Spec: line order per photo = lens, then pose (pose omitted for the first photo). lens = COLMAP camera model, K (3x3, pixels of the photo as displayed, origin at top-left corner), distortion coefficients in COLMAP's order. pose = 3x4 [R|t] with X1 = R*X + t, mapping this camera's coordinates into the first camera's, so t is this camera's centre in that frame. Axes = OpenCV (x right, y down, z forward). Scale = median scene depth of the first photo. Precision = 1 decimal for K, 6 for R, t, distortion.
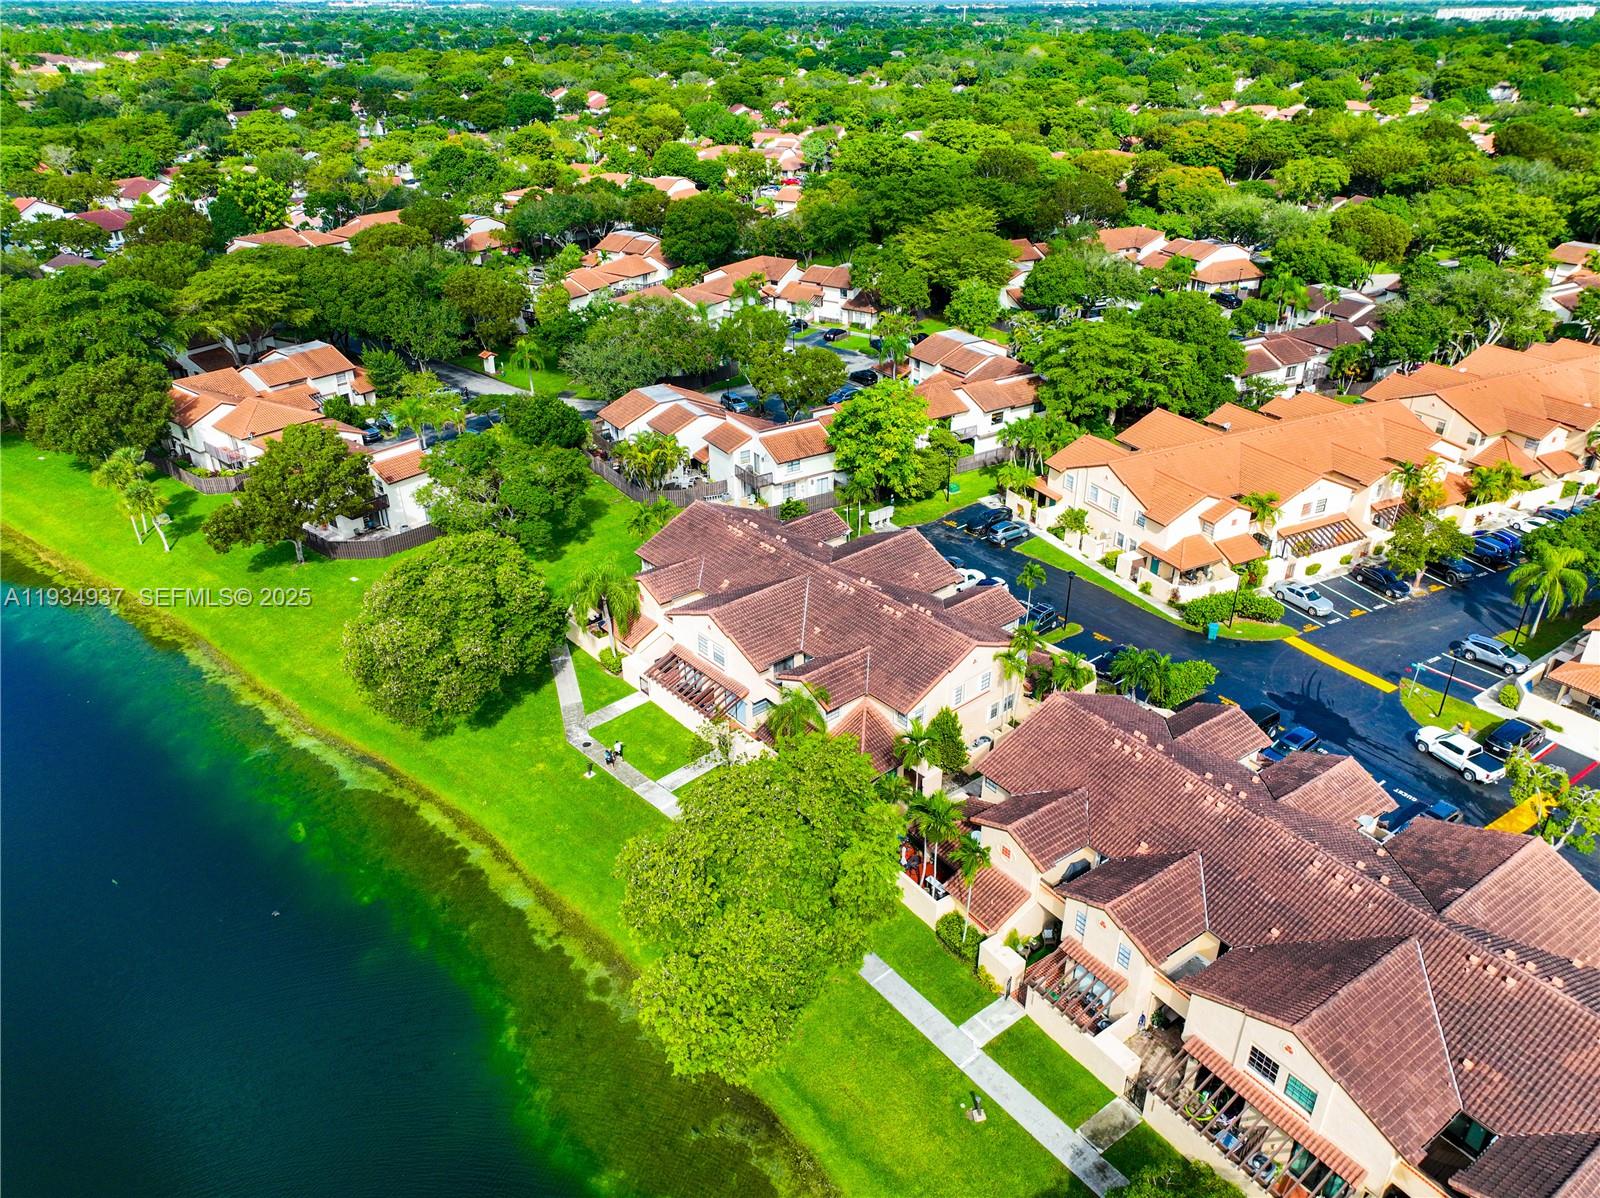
lens RADIAL K [[1123.6, 0, 800.2], [0, 1123.6, 583.8], [0, 0, 1]] dist [-0.010401, 0.000903]
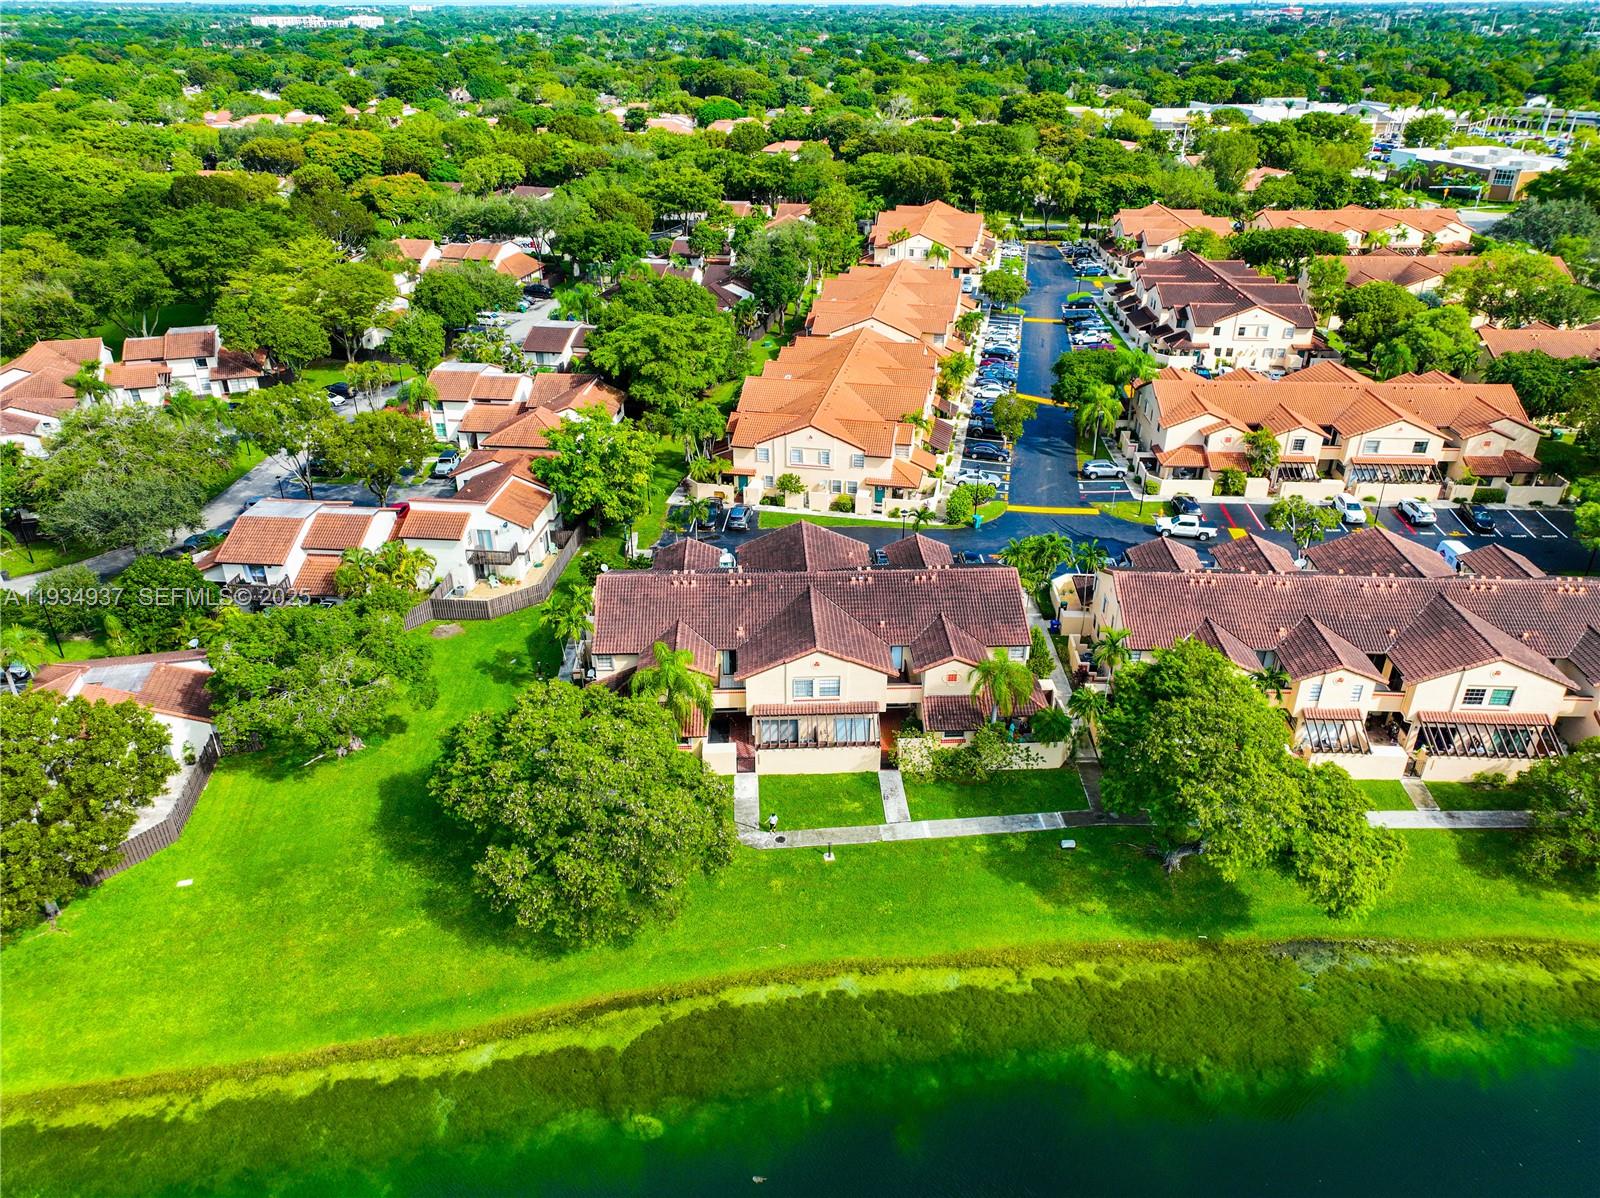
lens RADIAL K [[1100.7, 0, 792.4], [0, 1100.7, 595.1], [0, 0, 1]] dist [-0.000761, 0.001208]
pose [[0.621129, -0.364575, 0.693746, -0.664566], [0.358172, 0.919408, 0.162483, -0.161250], [-0.697073, 0.147558, 0.701652, 0.318941]]
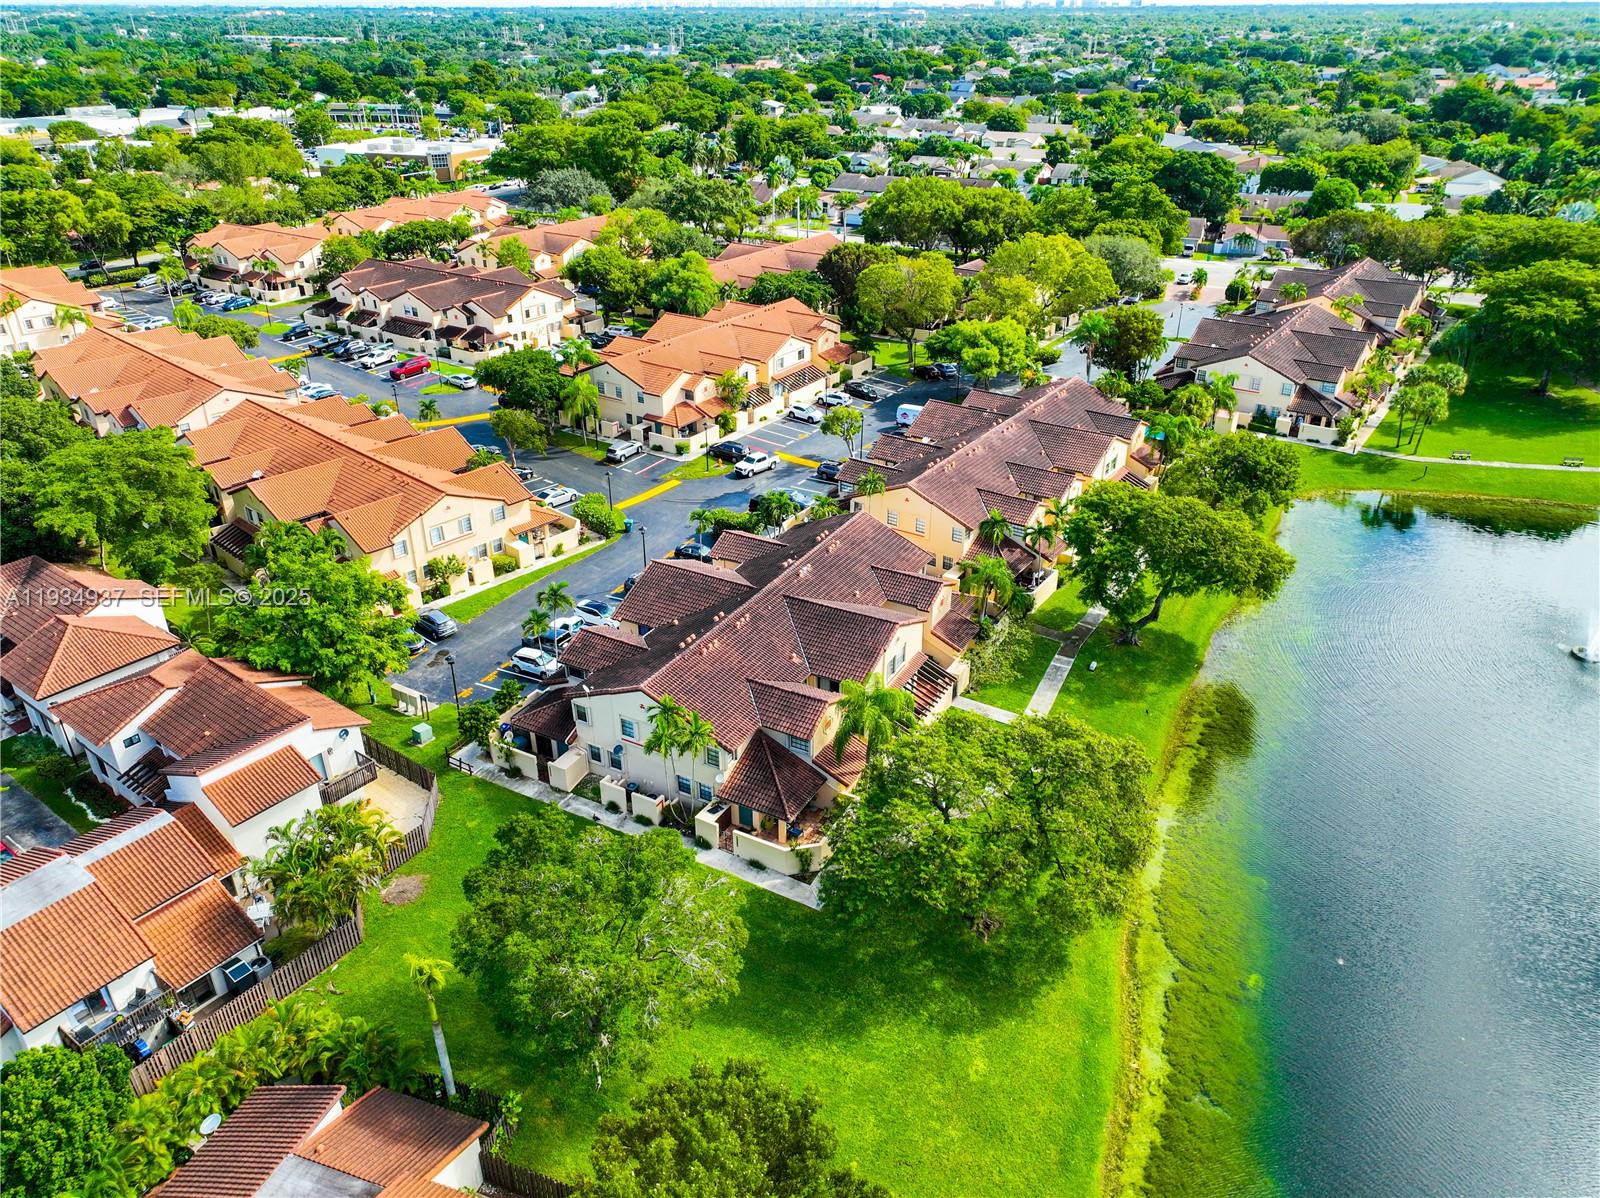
lens RADIAL K [[1129.8, 0, 788.6], [0, 1129.8, 597.1], [0, 0, 1]] dist [0.002620, 0.005170]
pose [[-0.345297, -0.428476, 0.834972, -0.791636], [0.436005, 0.714612, 0.547018, -0.524708], [-0.831065, 0.552936, -0.059936, 1.024596]]
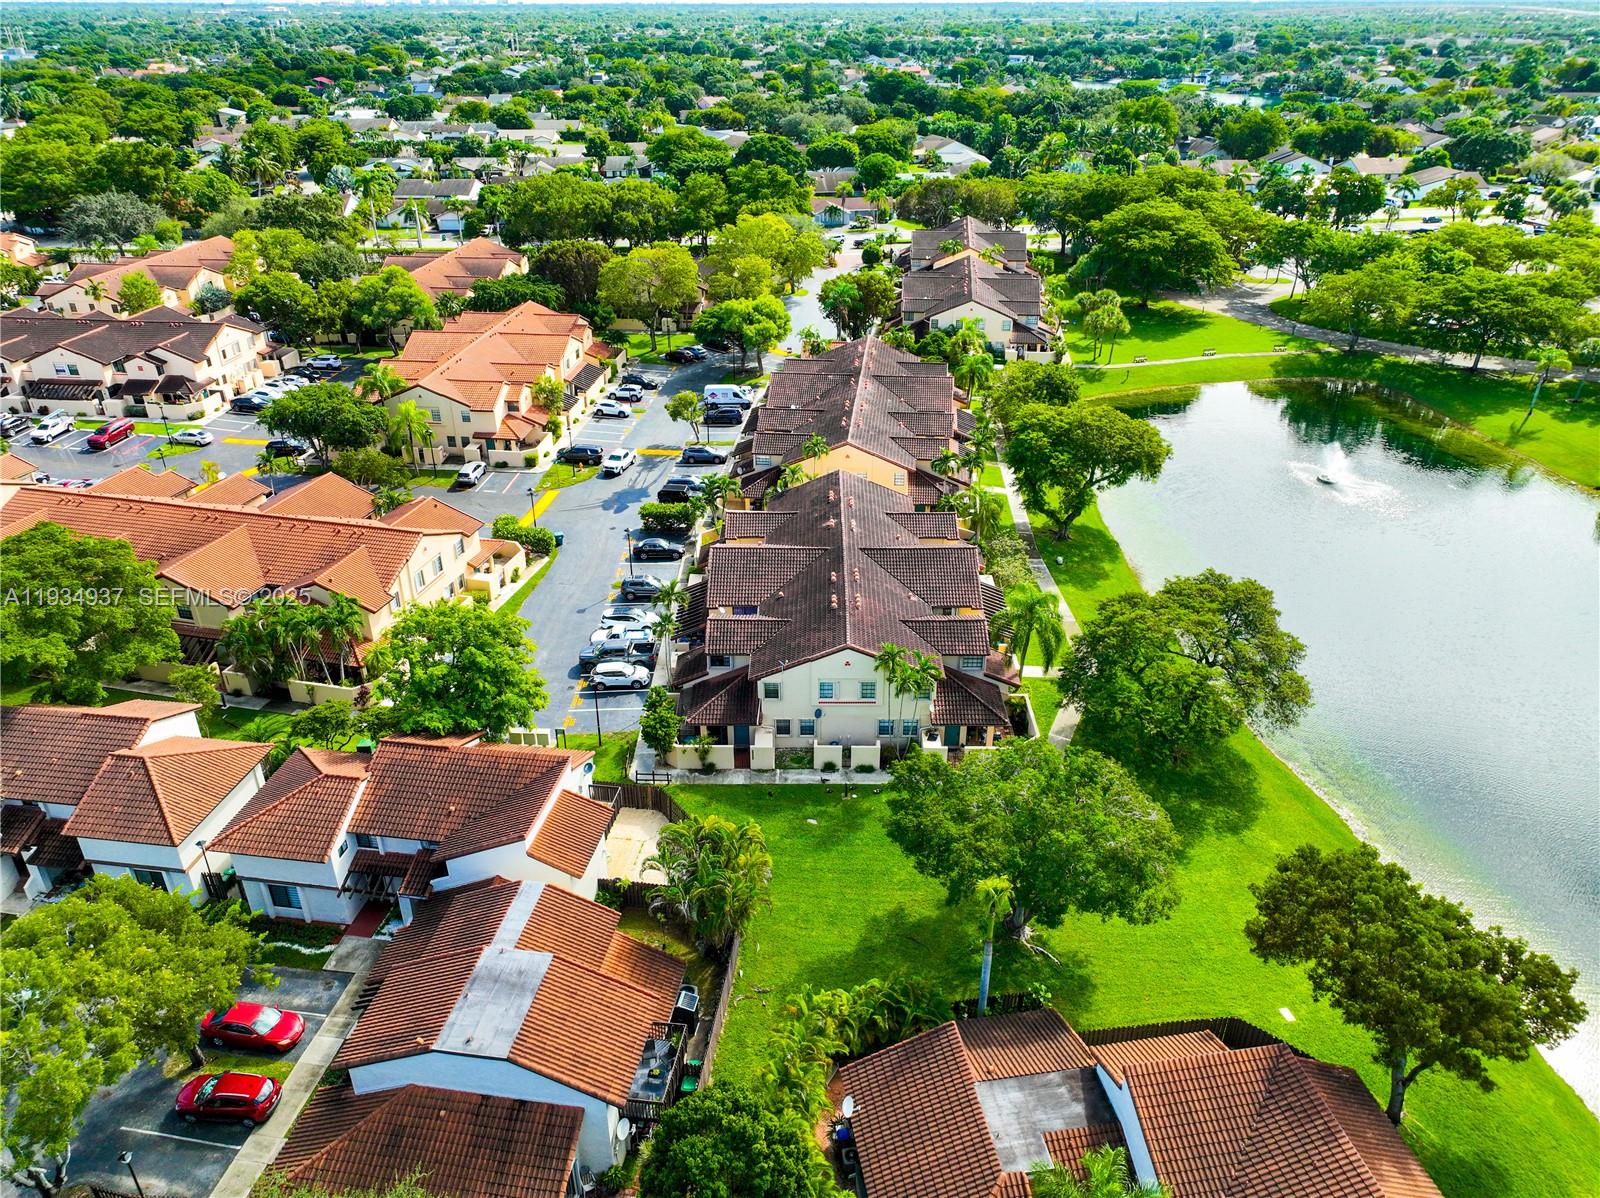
lens RADIAL K [[1138.1, 0, 800.0], [0, 1138.1, 599.0], [0, 0, 1]] dist [-0.013464, 0.034120]
pose [[-0.750435, -0.299109, 0.589390, -0.577034], [0.312379, 0.625350, 0.715092, -0.731912], [-0.582466, 0.720743, -0.375849, 1.420499]]
